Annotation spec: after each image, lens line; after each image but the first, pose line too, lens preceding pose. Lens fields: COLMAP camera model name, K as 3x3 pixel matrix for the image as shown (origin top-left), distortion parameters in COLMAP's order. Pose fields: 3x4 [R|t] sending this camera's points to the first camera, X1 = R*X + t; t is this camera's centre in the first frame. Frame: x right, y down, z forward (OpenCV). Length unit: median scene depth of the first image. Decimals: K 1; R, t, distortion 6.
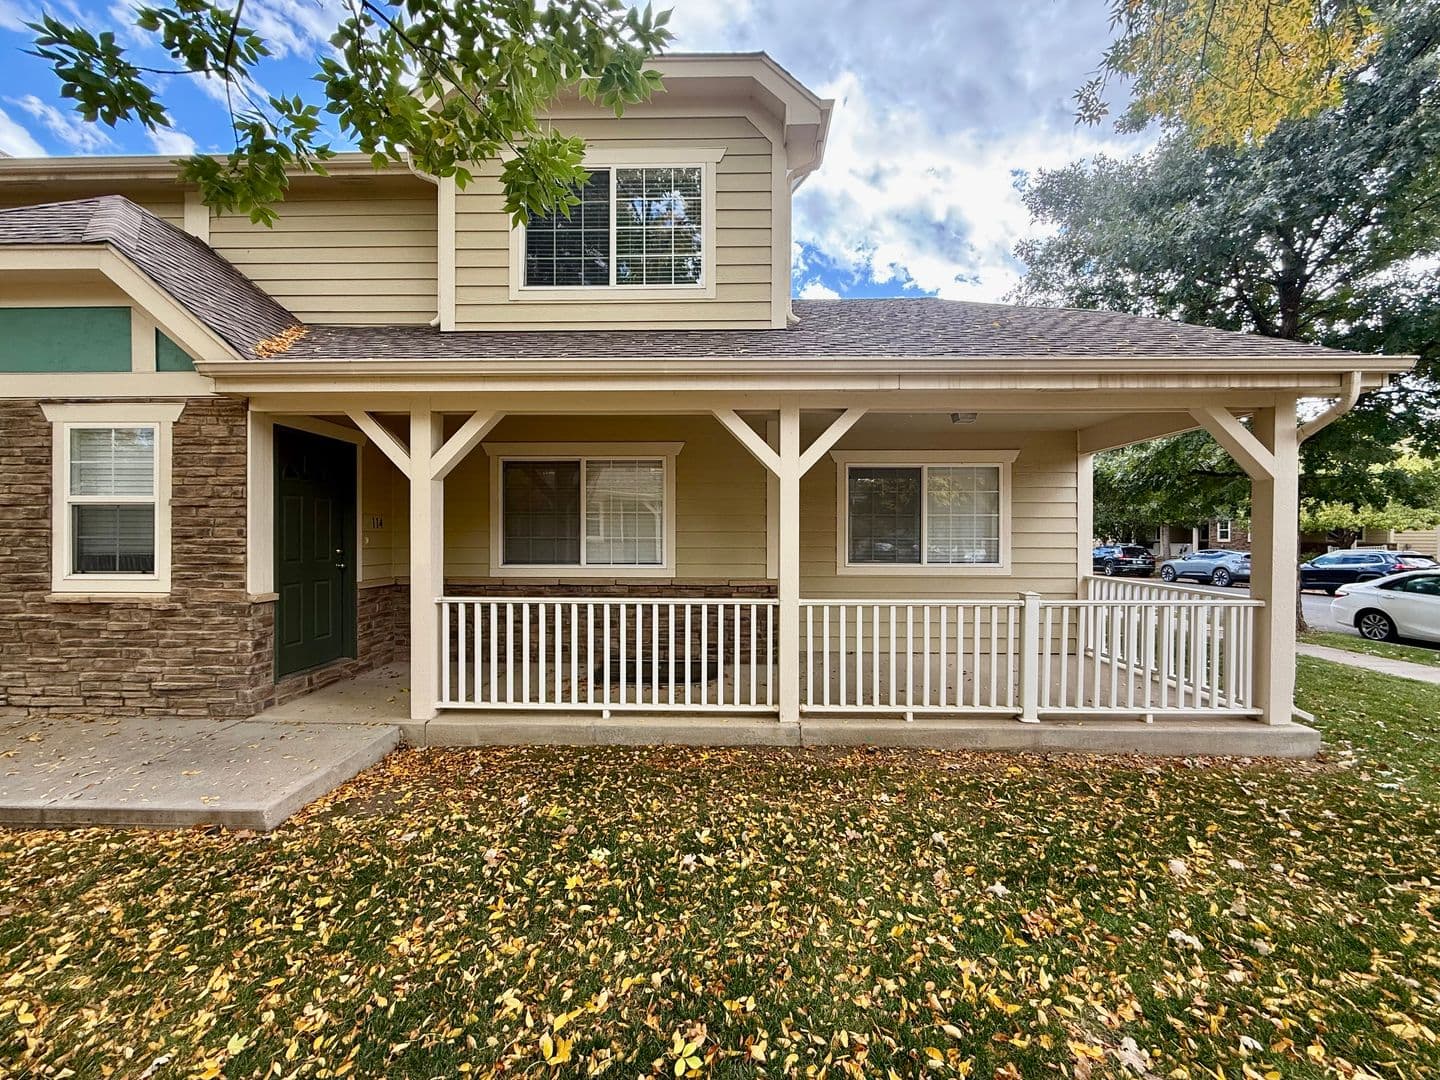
lens RADIAL K [[570.9, 0, 723.7], [0, 570.9, 543.4], [0, 0, 1]] dist [0.002589, 0.000351]
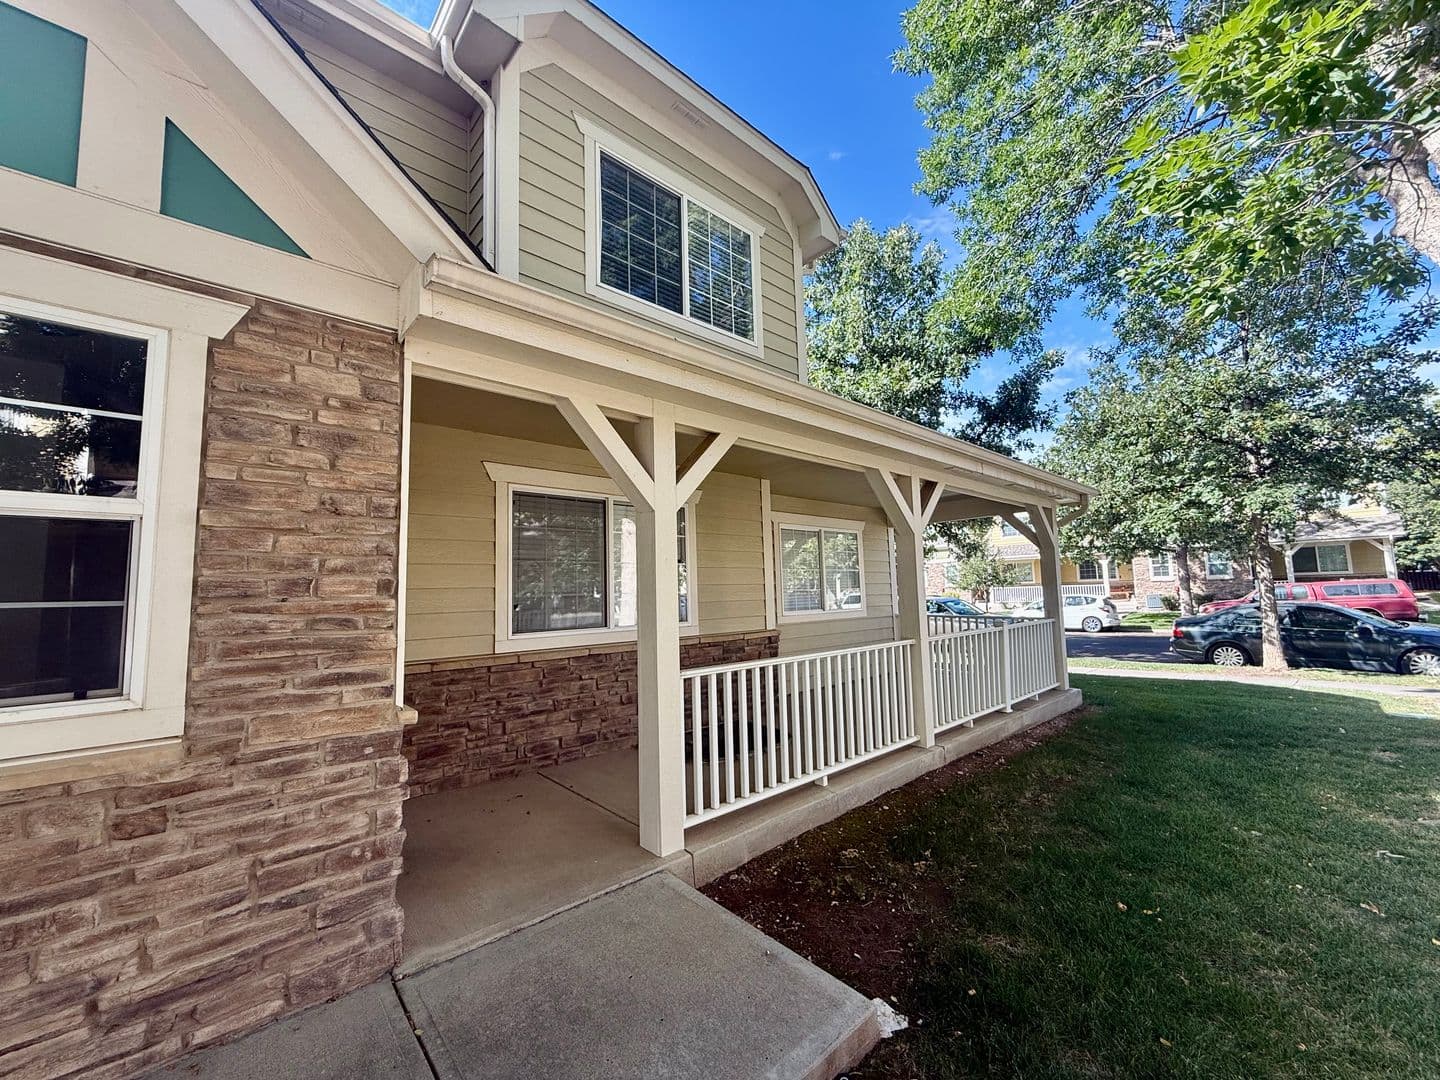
lens RADIAL K [[570.9, 0, 724.6], [0, 570.9, 541.9], [0, 0, 1]] dist [0.002589, 0.000351]
pose [[0.719083, 0.043943, 0.693534, -0.978104], [0.030294, 0.995068, -0.094458, -0.001518], [-0.694264, 0.088933, 0.714205, 0.423226]]
